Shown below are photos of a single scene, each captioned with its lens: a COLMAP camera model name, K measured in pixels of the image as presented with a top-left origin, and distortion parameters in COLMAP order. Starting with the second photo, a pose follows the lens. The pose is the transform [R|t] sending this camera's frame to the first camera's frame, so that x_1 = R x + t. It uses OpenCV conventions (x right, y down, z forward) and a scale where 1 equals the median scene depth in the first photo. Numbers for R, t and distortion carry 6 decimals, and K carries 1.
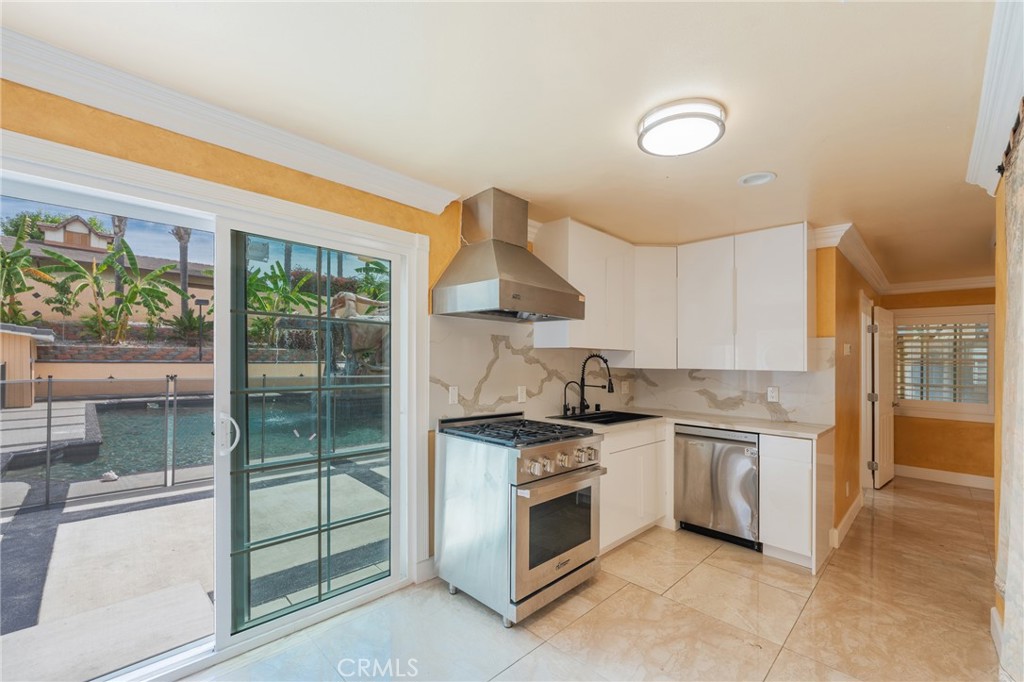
lens RADIAL K [[412.0, 0, 512.3], [0, 412.0, 348.2], [0, 0, 1]] dist [-0.002700, 0.000065]
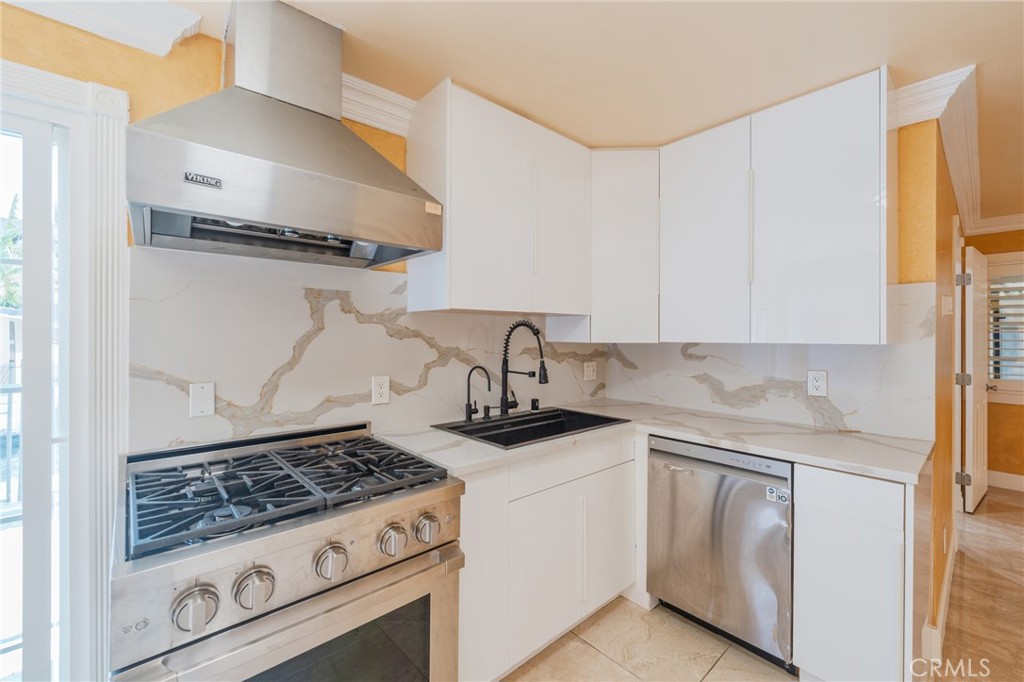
lens RADIAL K [[412.0, 0, 516.2], [0, 412.0, 335.4], [0, 0, 1]] dist [-0.002700, 0.000065]
pose [[0.998696, -0.015650, -0.048600, 0.231574], [0.017161, 0.999377, 0.030846, 0.017073], [0.048087, -0.031640, 0.998342, 0.392927]]
